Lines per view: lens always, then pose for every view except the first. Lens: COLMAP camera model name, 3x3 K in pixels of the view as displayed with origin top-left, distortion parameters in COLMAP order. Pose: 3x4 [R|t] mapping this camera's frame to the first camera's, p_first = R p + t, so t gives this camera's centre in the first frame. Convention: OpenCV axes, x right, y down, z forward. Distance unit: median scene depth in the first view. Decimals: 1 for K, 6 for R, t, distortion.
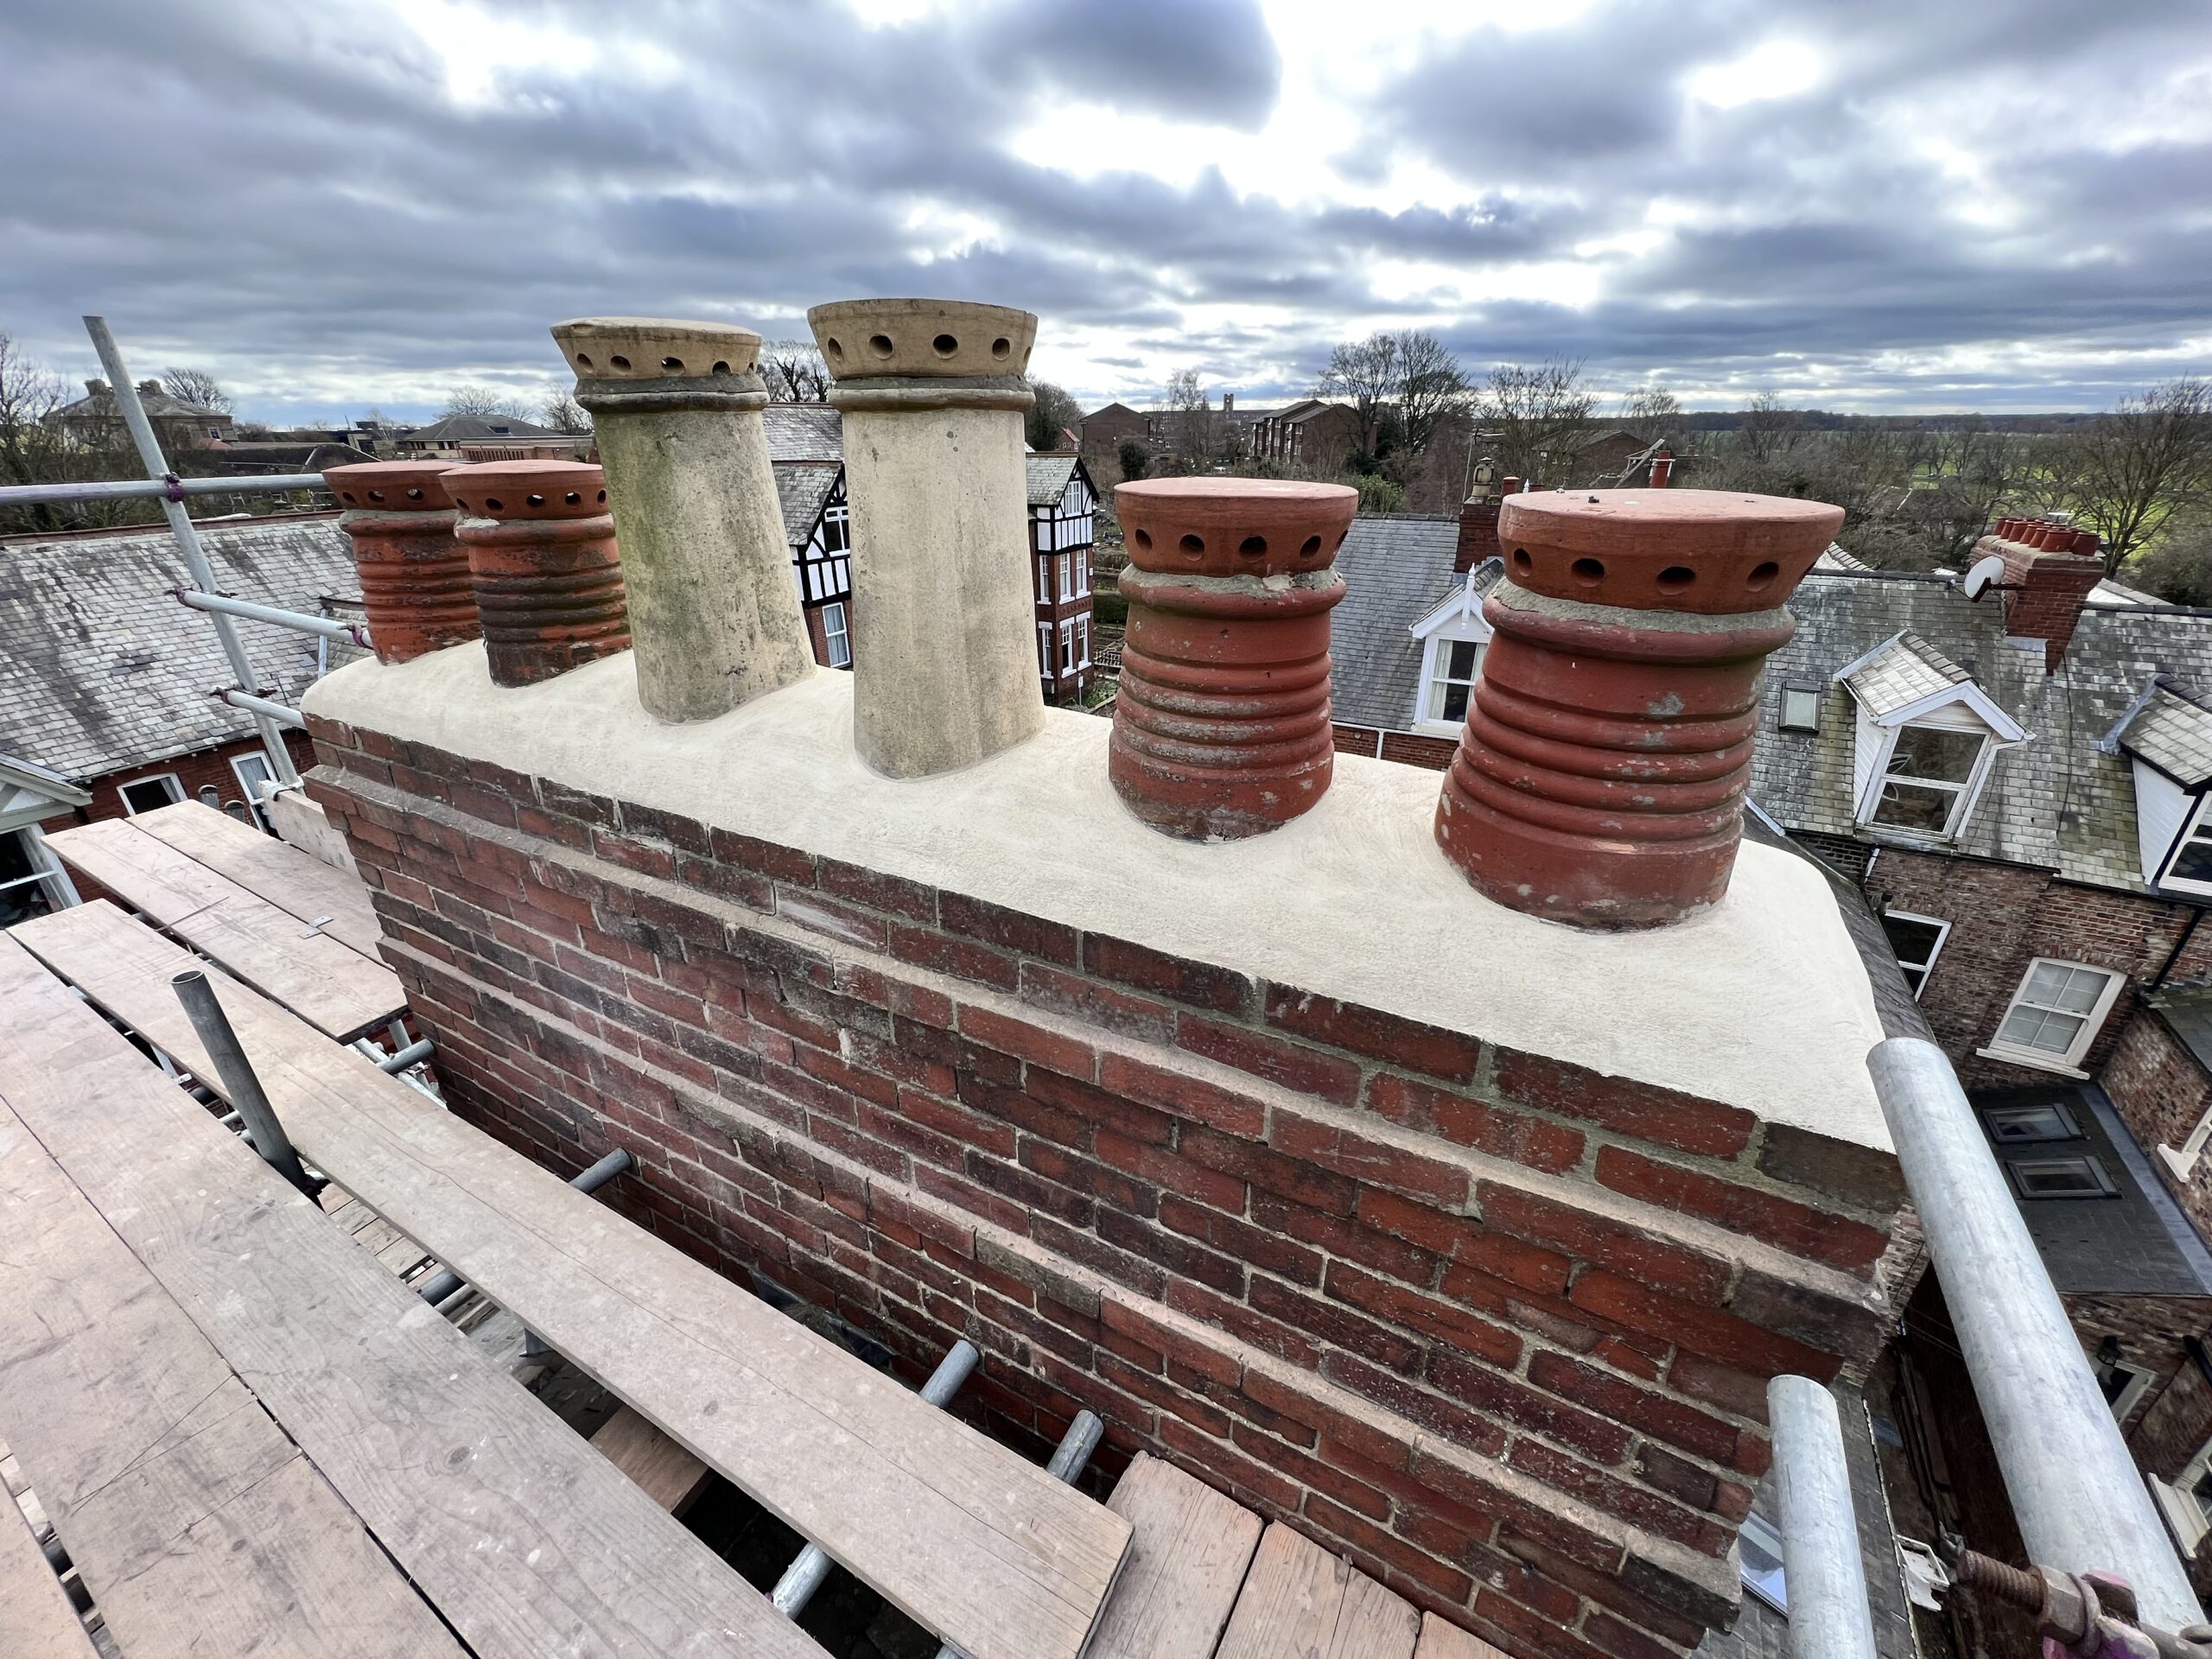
lens RADIAL K [[890.8, 0, 1106.0], [0, 890.8, 829.5], [0, 0, 1]] dist [-0.000467, 0.000030]
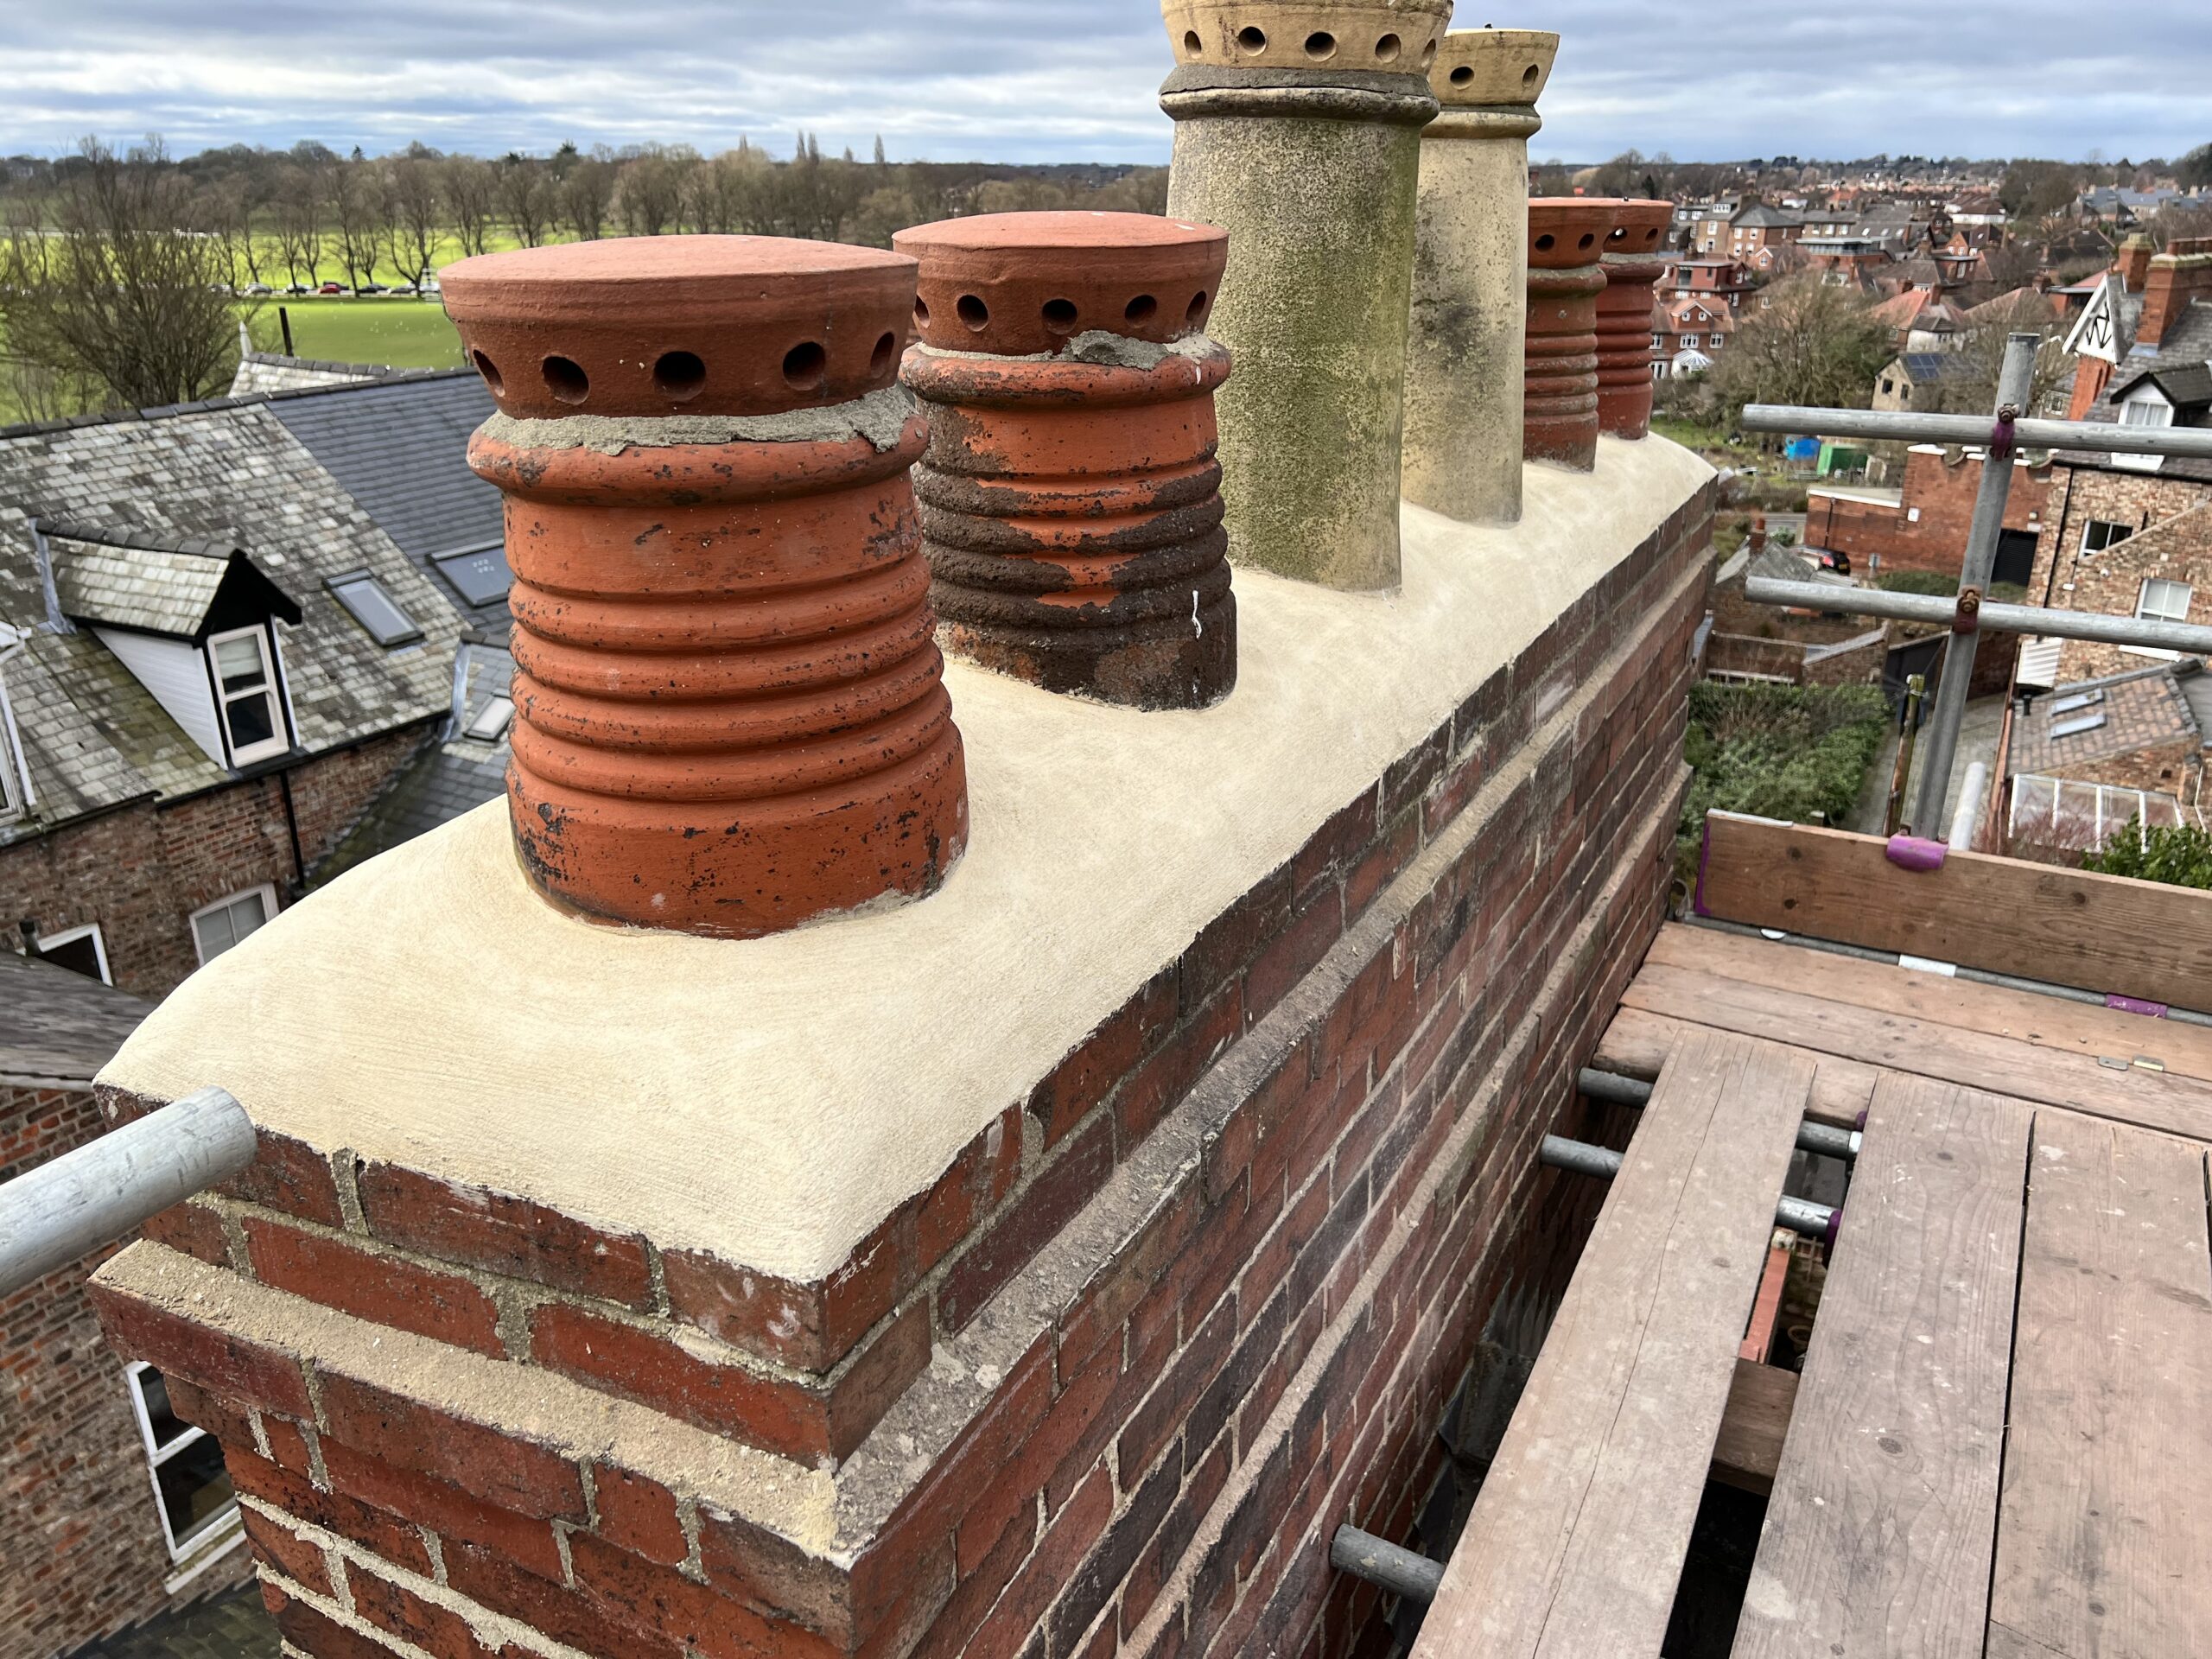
lens RADIAL K [[1711.0, 0, 1106.0], [0, 1711.0, 829.5], [0, 0, 1]] dist [0.007927, -0.004711]
pose [[-0.023534, -0.351829, 0.935769, -0.232473], [0.414013, 0.848560, 0.329452, -0.064189], [-0.909967, 0.395174, 0.125691, 0.147754]]
